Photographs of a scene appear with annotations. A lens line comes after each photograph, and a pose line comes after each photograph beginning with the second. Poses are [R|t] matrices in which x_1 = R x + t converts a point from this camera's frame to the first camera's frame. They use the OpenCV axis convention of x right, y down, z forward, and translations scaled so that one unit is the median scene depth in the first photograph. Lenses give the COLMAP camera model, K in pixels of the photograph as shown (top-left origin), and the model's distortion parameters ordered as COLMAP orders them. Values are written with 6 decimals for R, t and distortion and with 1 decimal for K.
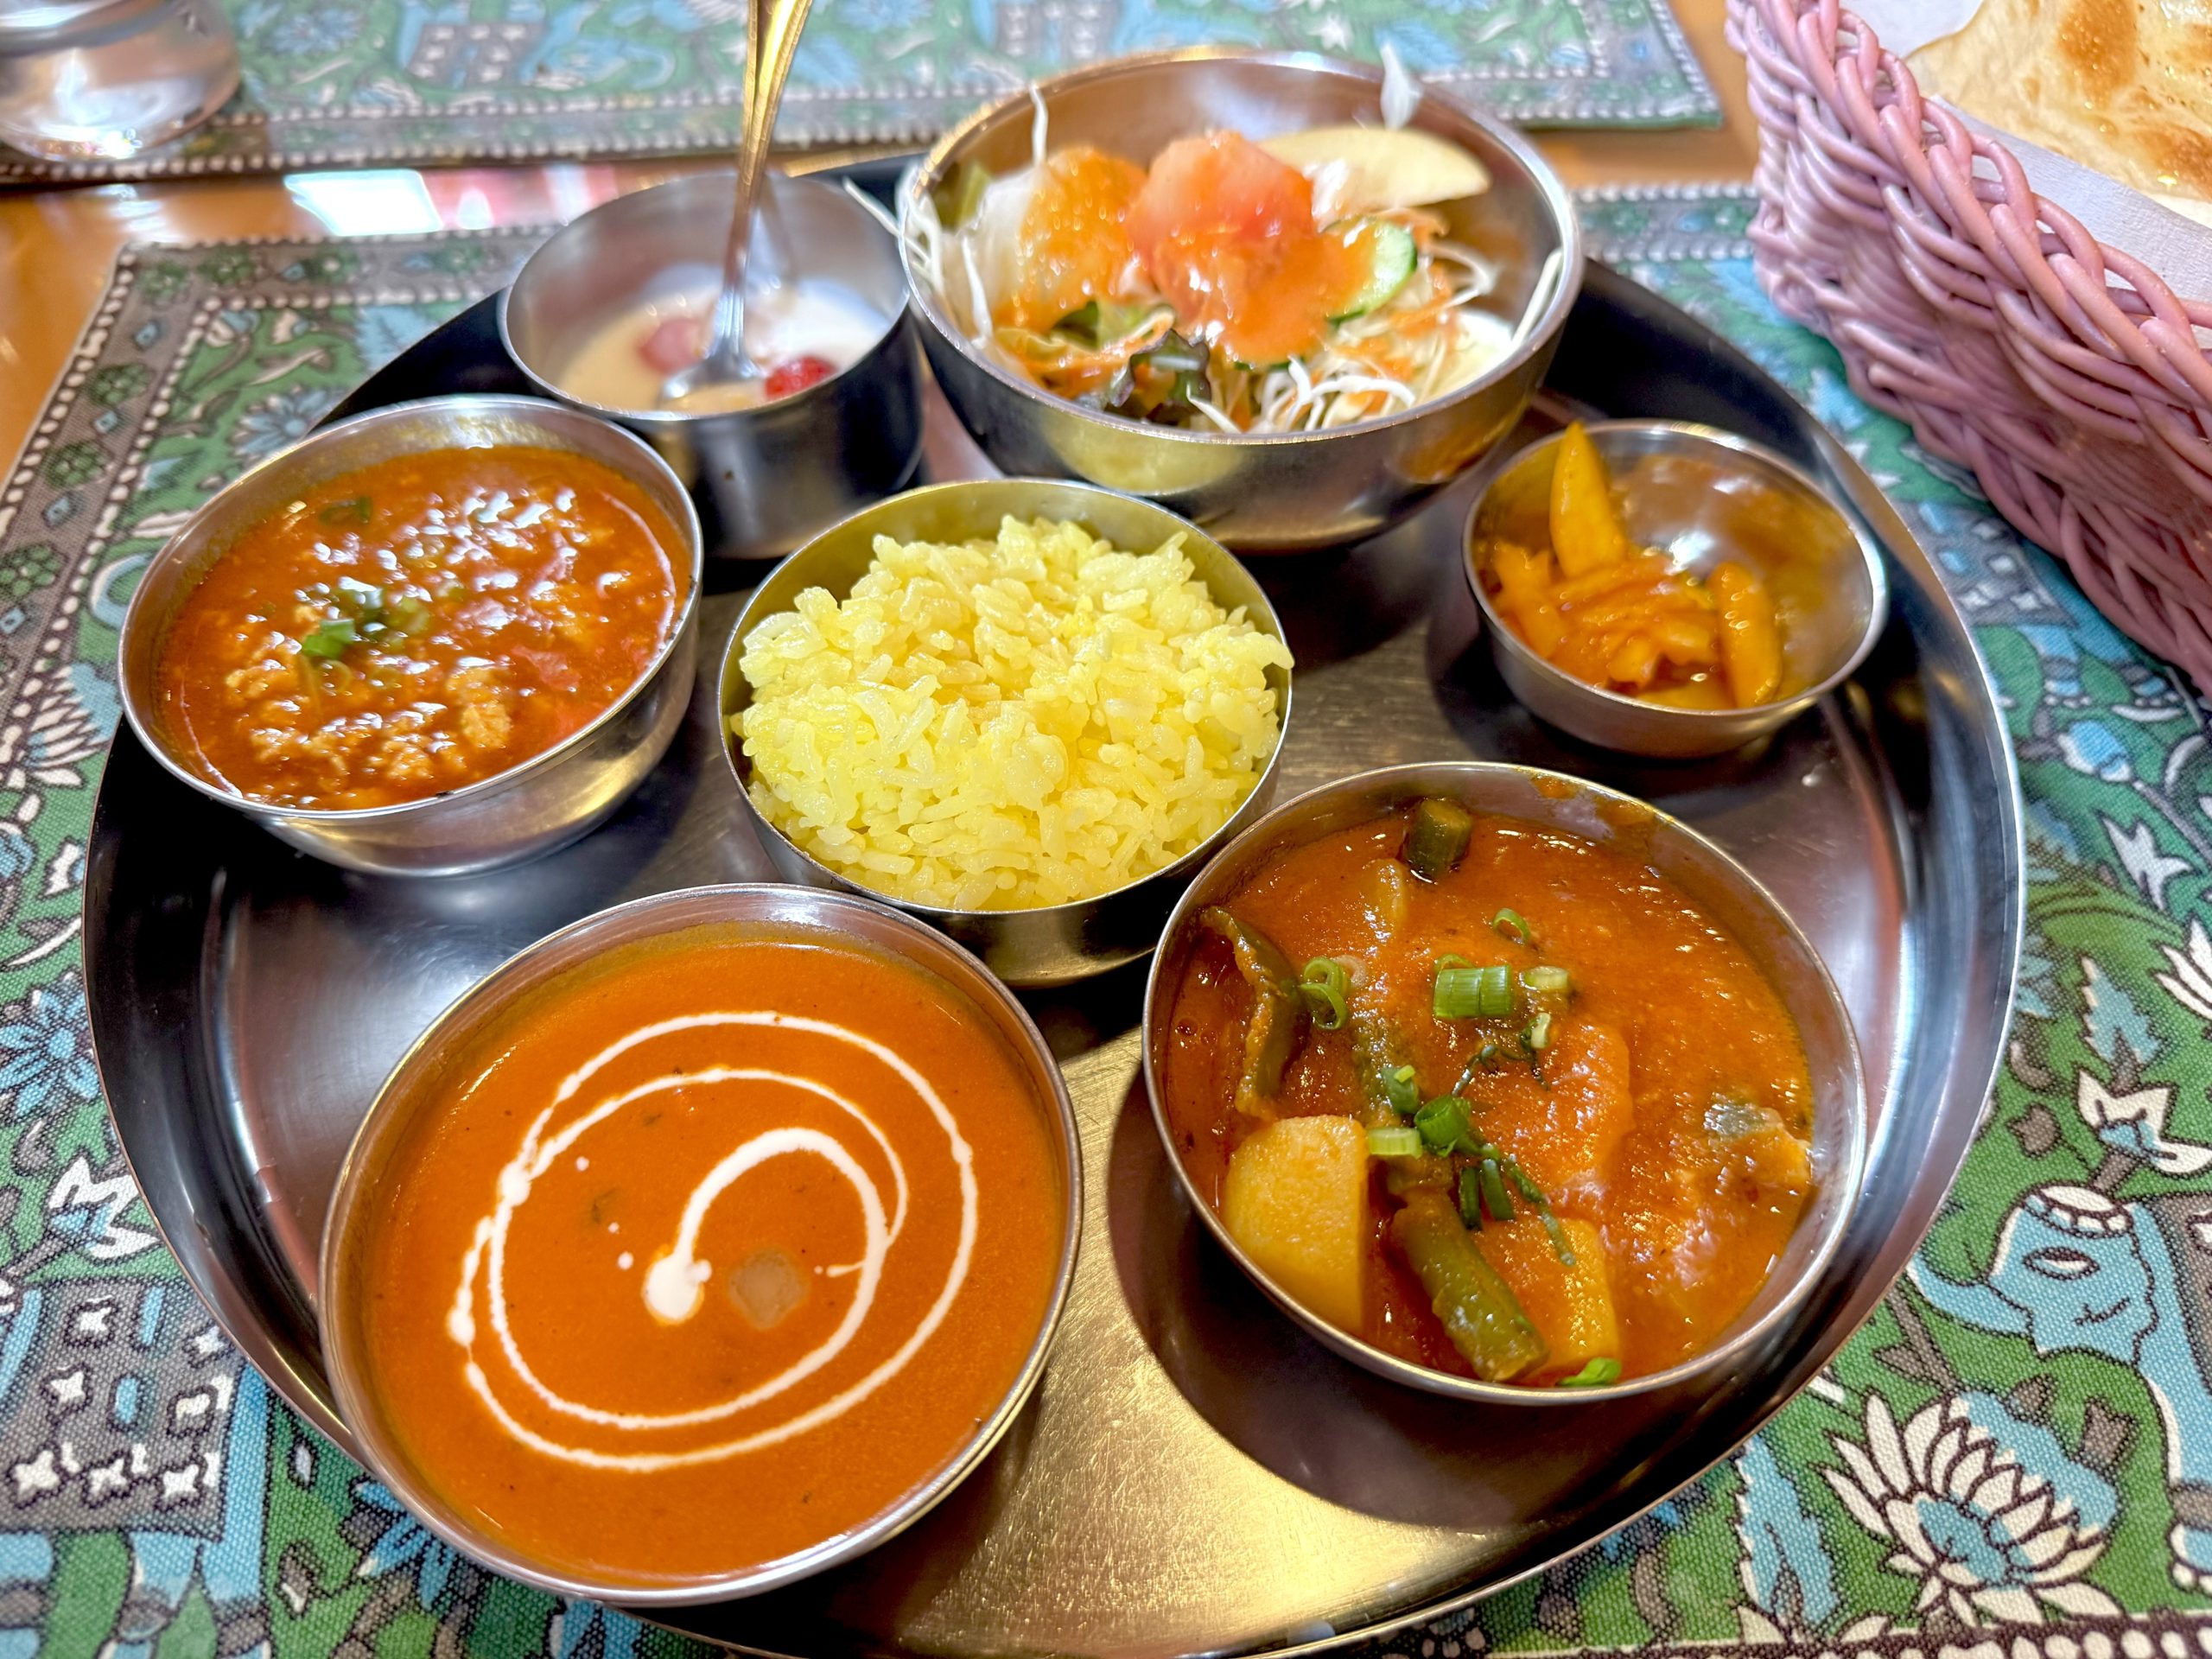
lens RADIAL K [[1531.9, 0, 1106.0], [0, 1531.9, 829.5], [0, 0, 1]] dist [-0.008193, -0.021288]
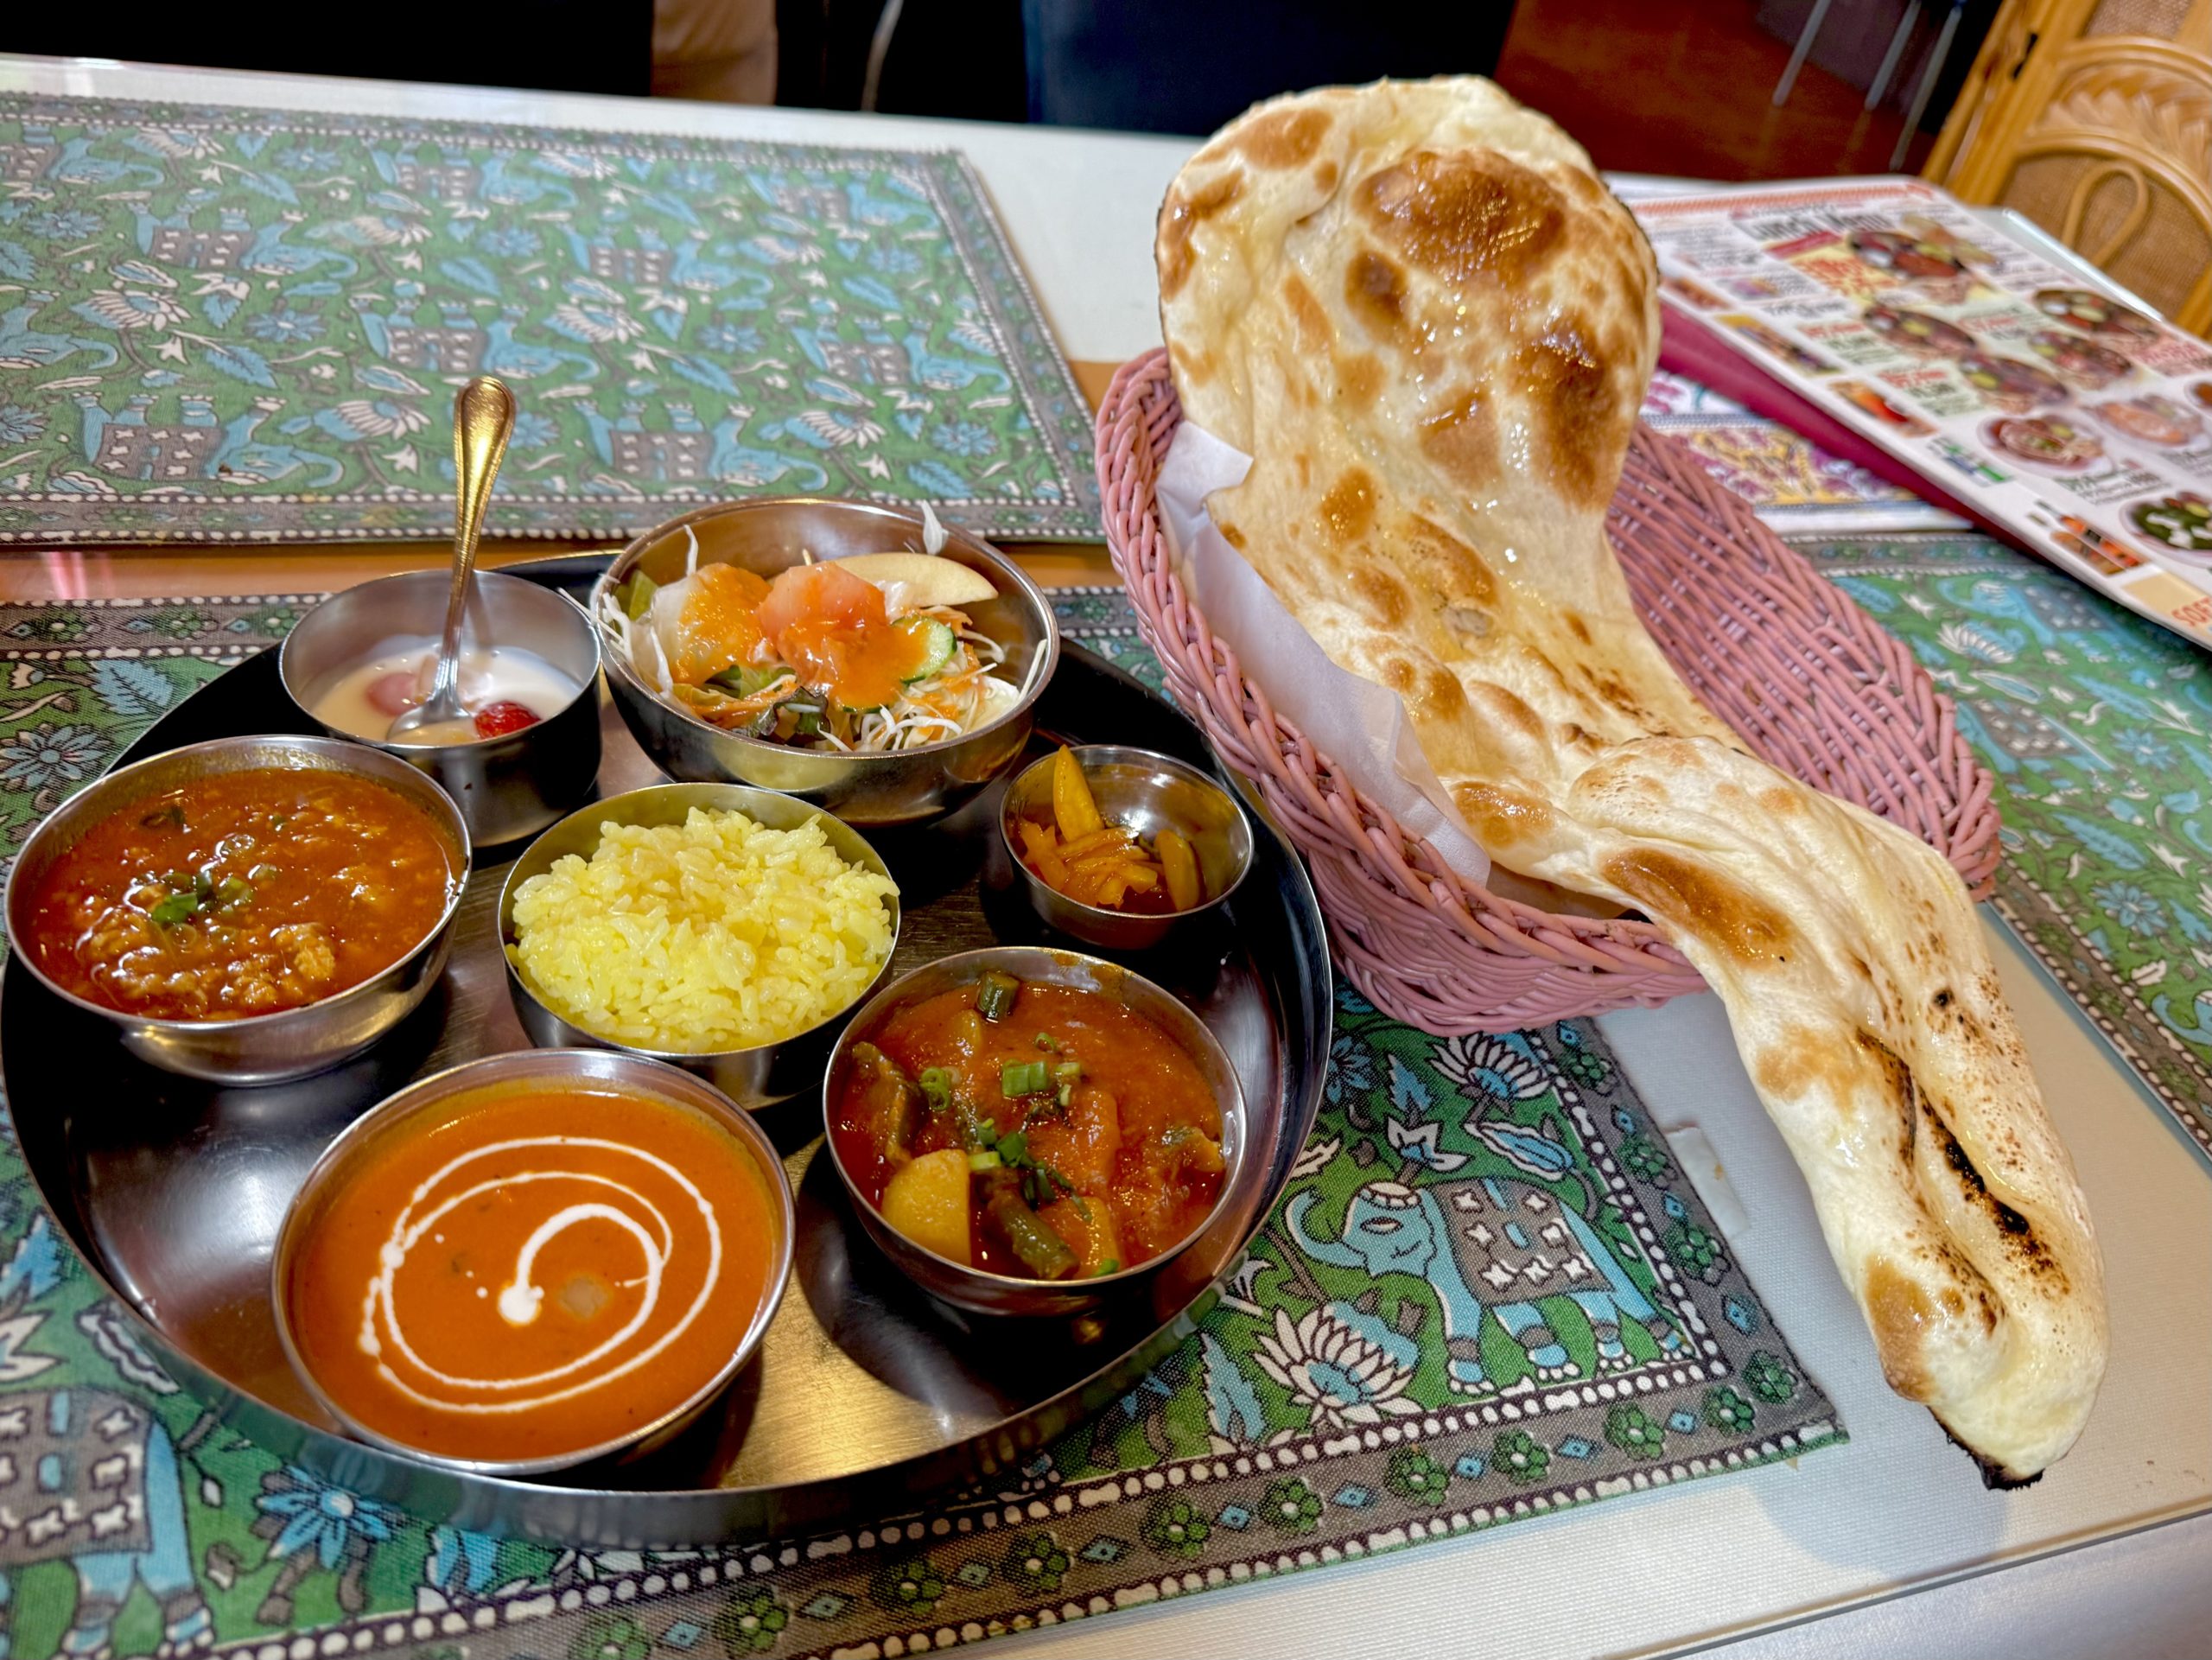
lens RADIAL K [[1582.7, 0, 1103.5], [0, 1582.7, 882.8], [0, 0, 1]] dist [0.000092, -0.002674]
pose [[0.958296, -0.036651, 0.283418, -0.140686], [0.085982, 0.982766, -0.163637, 0.175324], [-0.272536, 0.181182, 0.944932, -0.625615]]
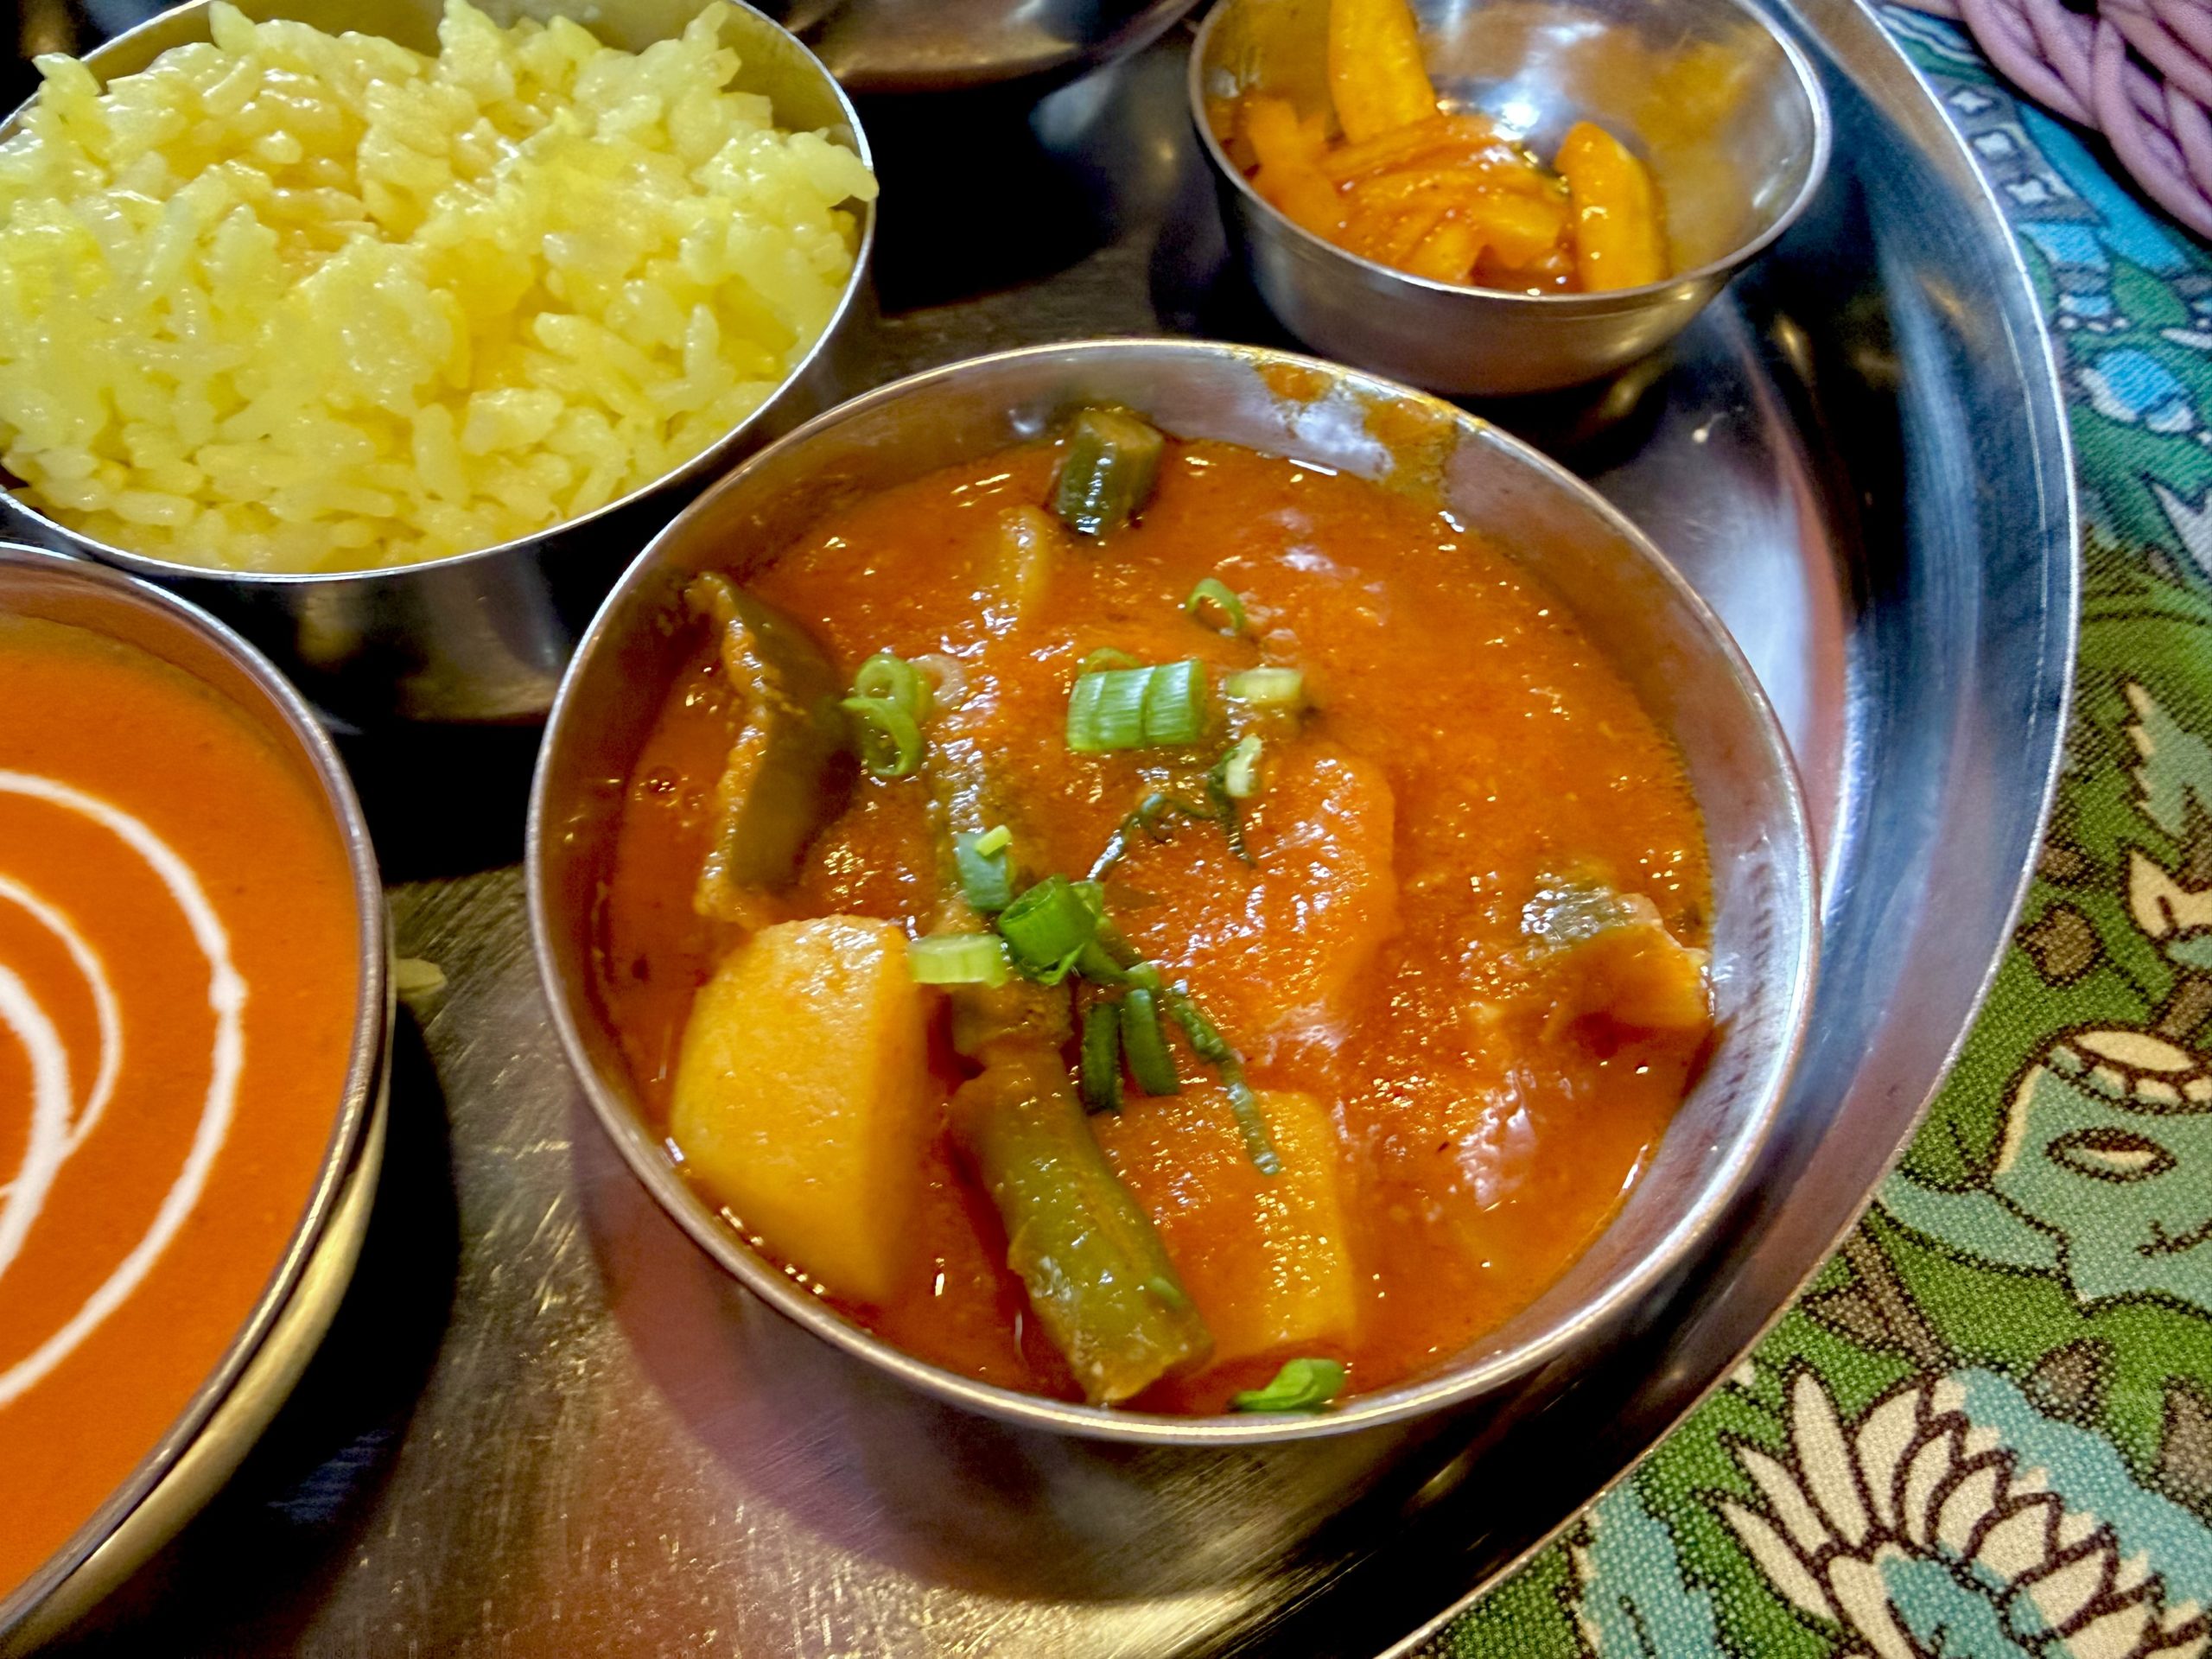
lens RADIAL K [[1509.9, 0, 1013.8], [0, 1509.9, 817.6], [0, 0, 1]] dist [0.019228, -0.004176]
pose [[0.999713, -0.010267, 0.021656, 0.173981], [0.008645, 0.997245, 0.073668, 0.100895], [-0.022353, -0.073459, 0.997048, 0.407136]]
